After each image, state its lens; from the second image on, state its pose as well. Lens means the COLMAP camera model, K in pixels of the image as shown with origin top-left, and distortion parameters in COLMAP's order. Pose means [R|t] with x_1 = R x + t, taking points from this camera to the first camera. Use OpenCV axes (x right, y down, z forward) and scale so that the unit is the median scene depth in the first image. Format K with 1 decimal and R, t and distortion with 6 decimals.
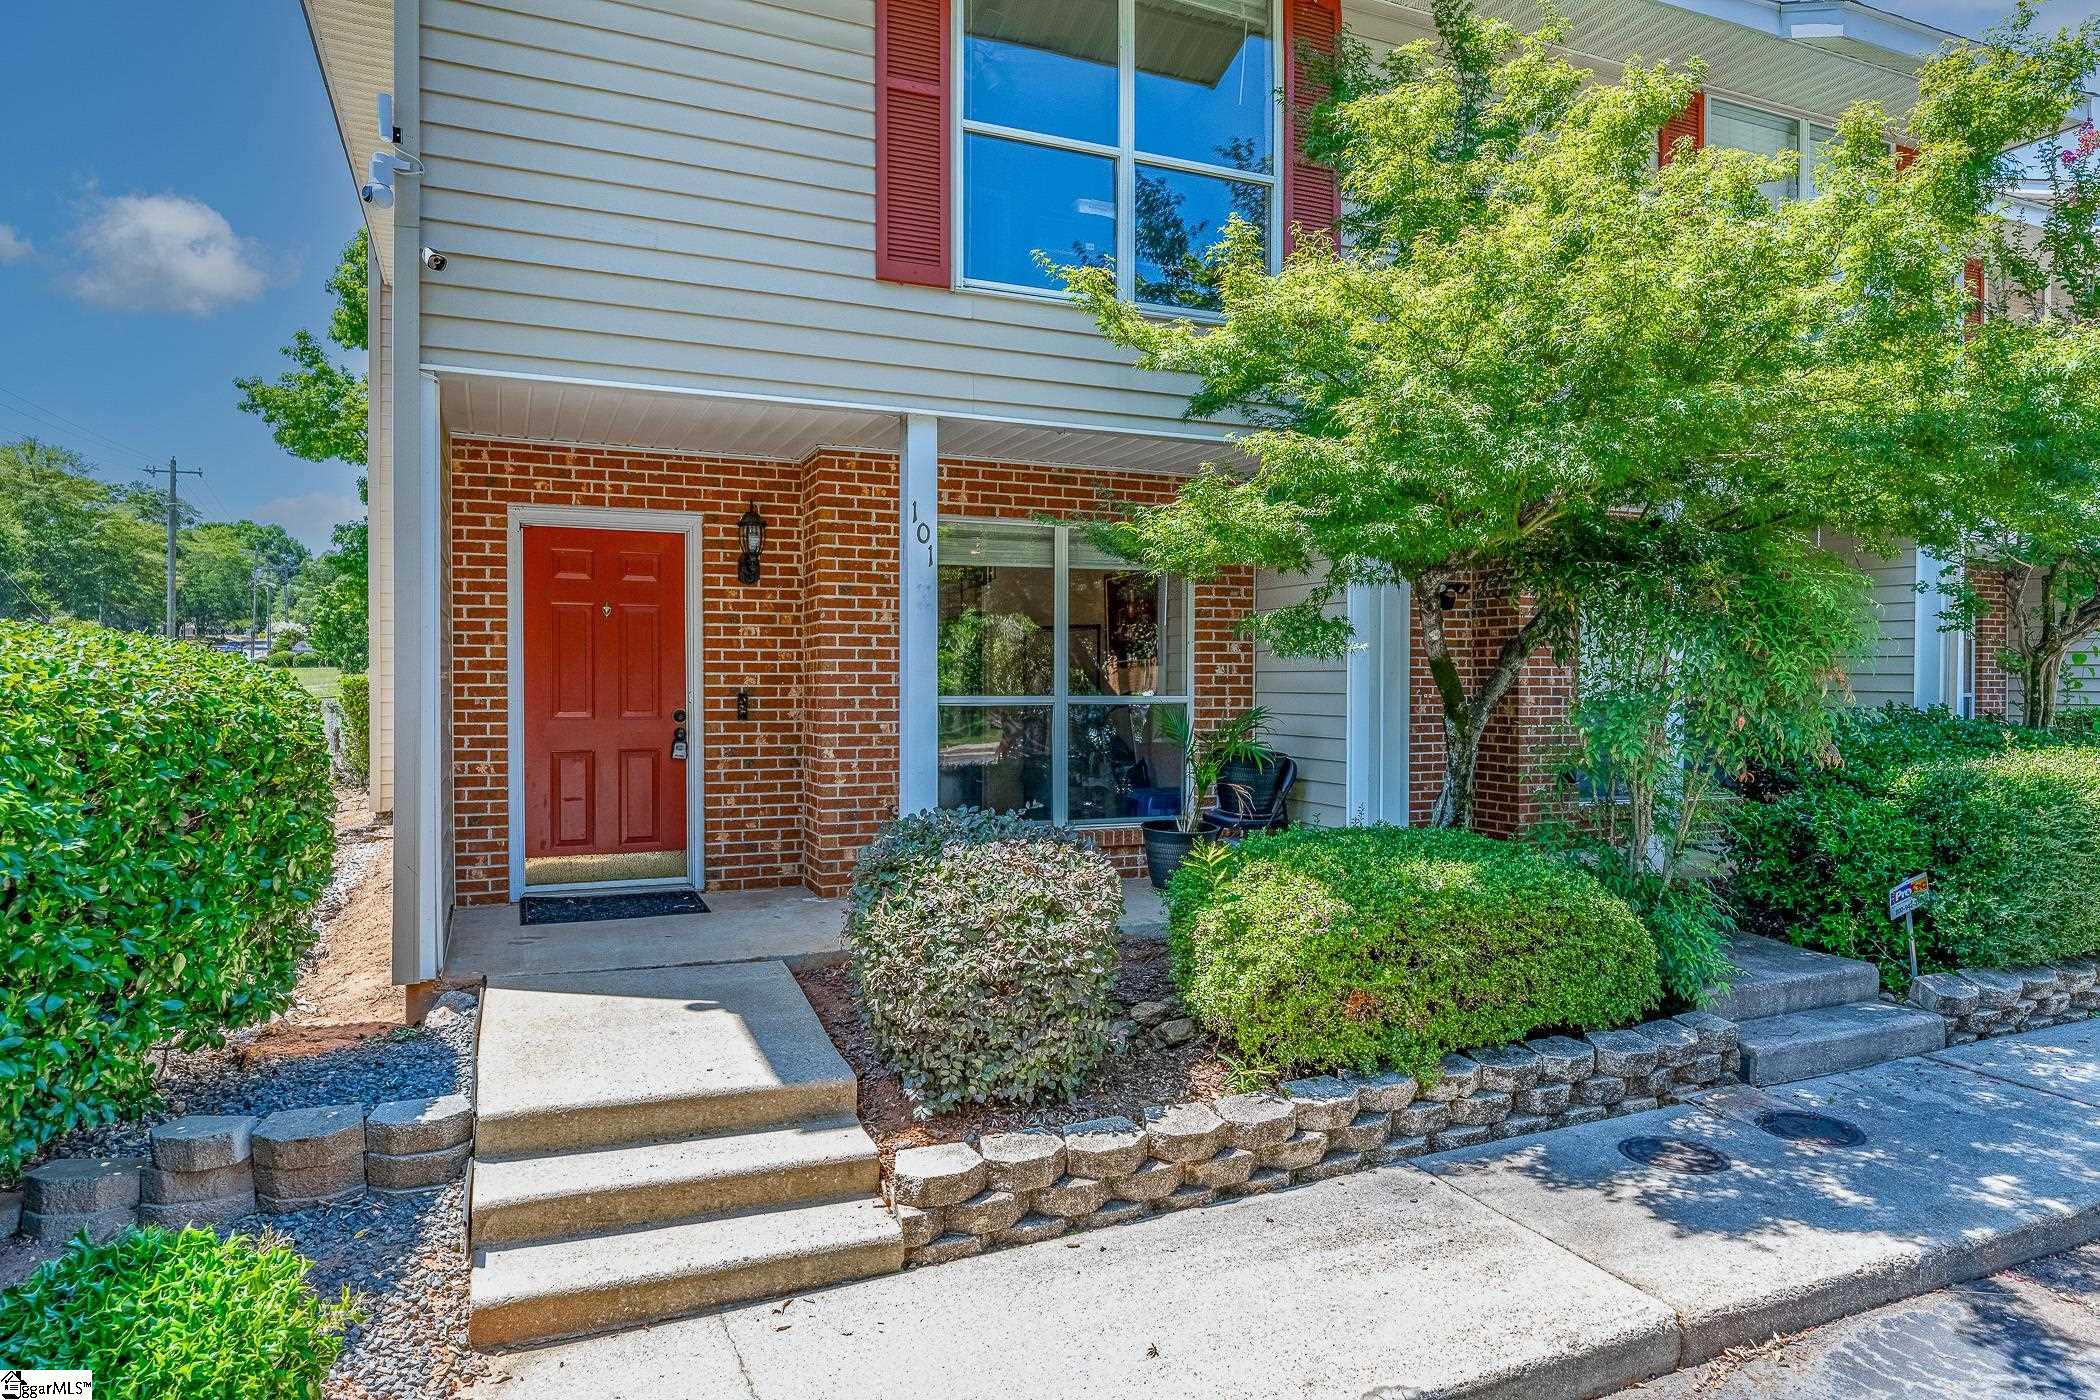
lens RADIAL K [[1278.5, 0, 1047.3], [0, 1278.5, 683.4], [0, 0, 1]] dist [0.001458, 0.000199]
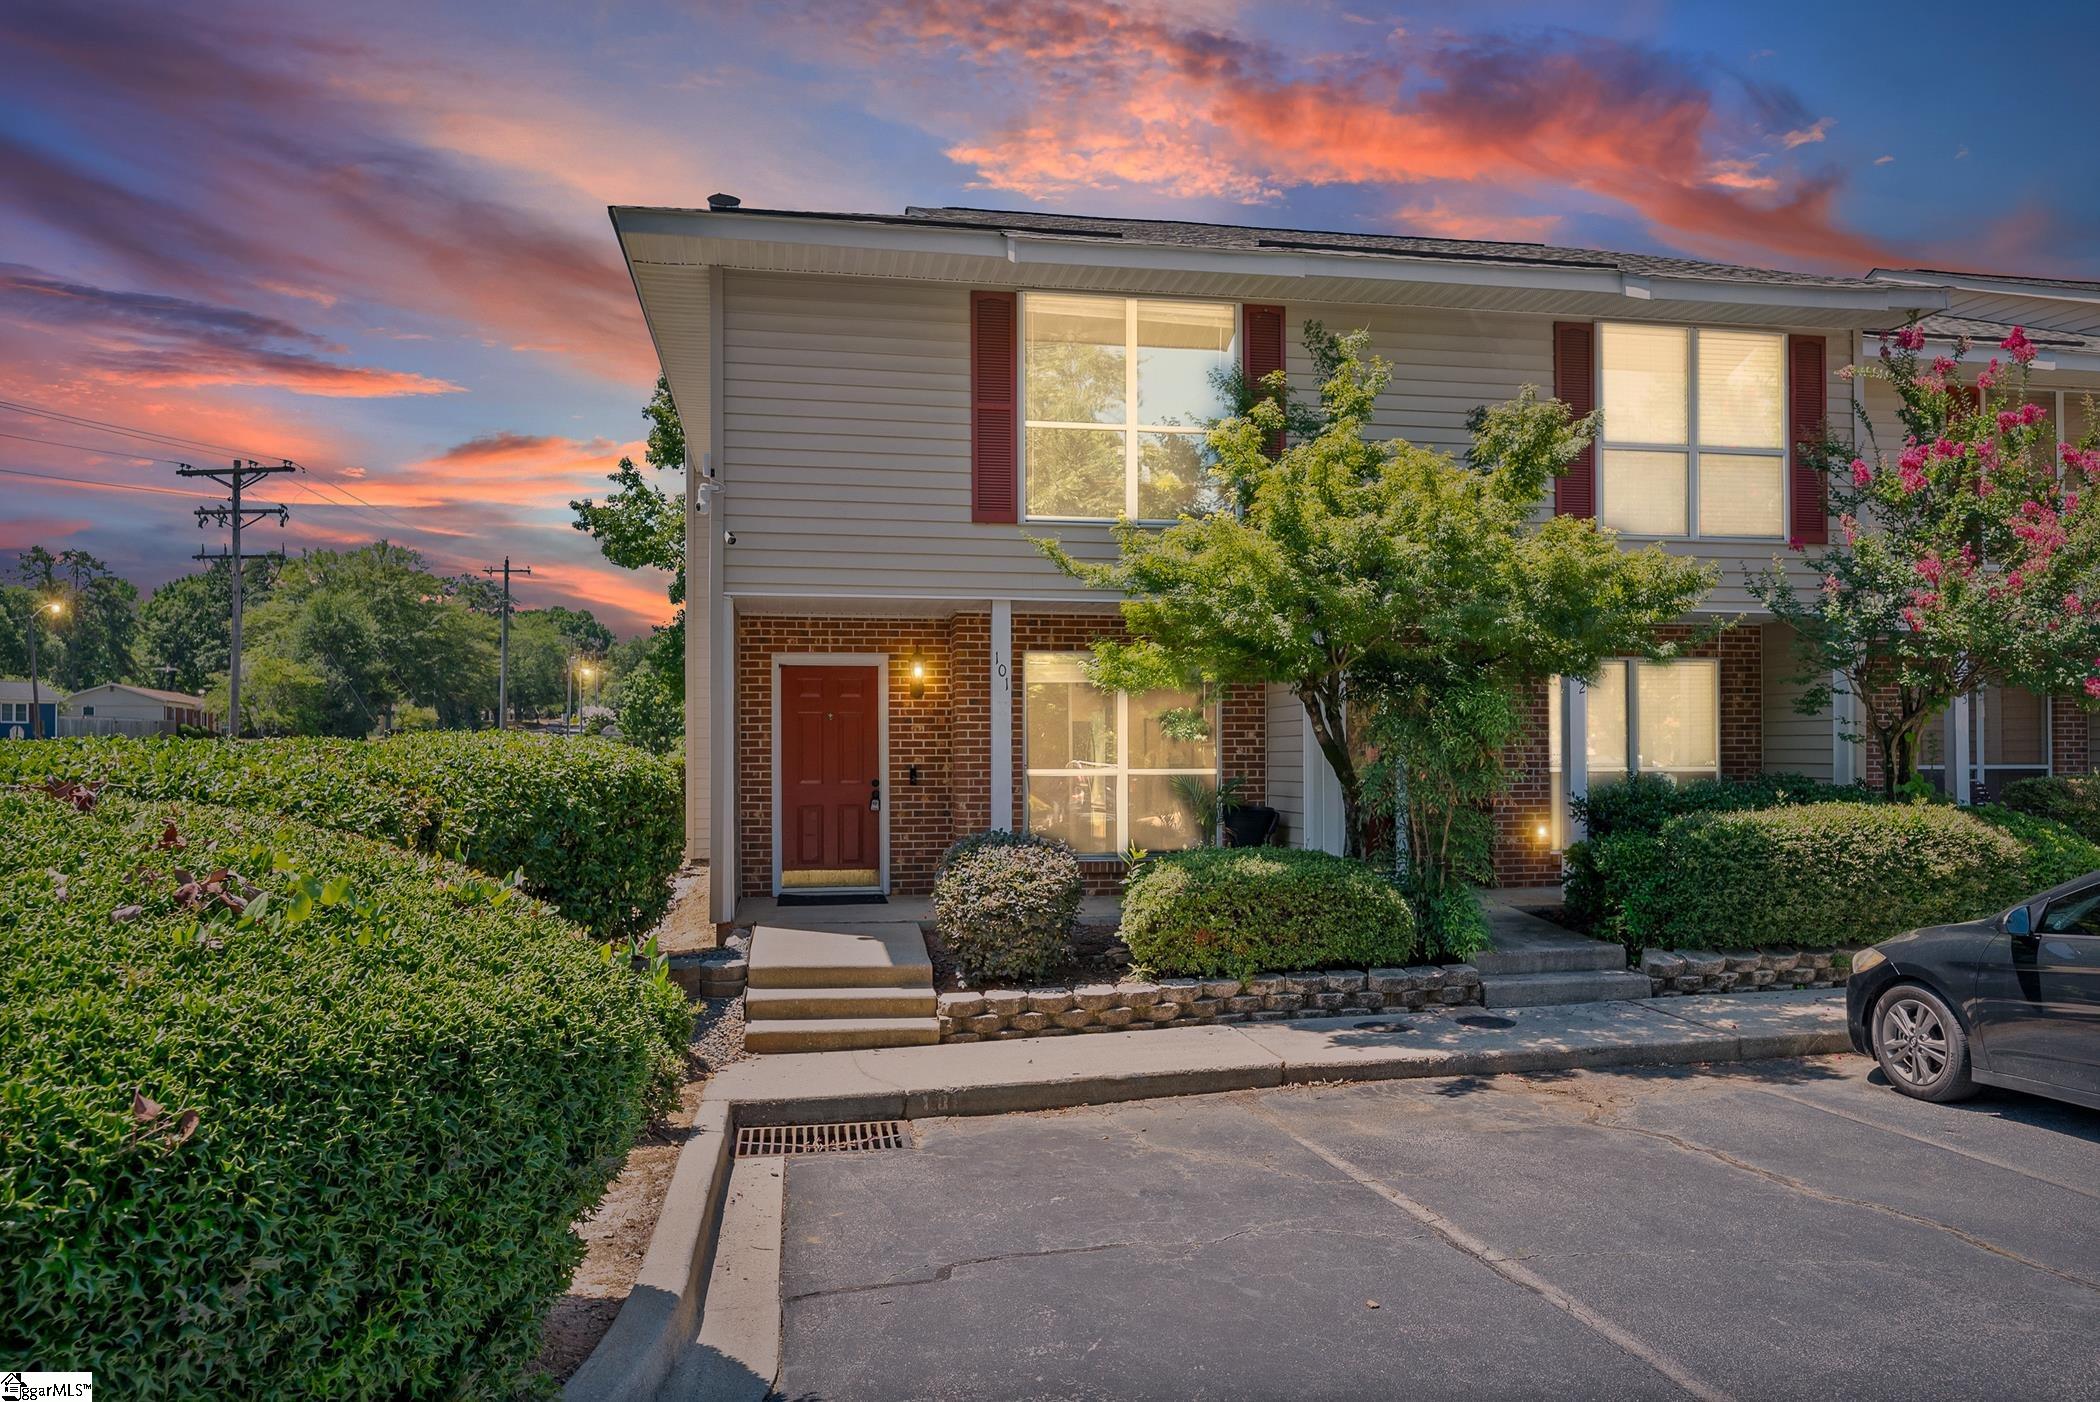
lens RADIAL K [[1453.6, 0, 1052.8], [0, 1453.6, 715.1], [0, 0, 1]] dist [0.000924, 0.002445]
pose [[0.973913, -0.013008, -0.226550, 0.353805], [0.005367, 0.999397, -0.034307, 0.005121], [0.226859, 0.032197, 0.973395, -0.737873]]
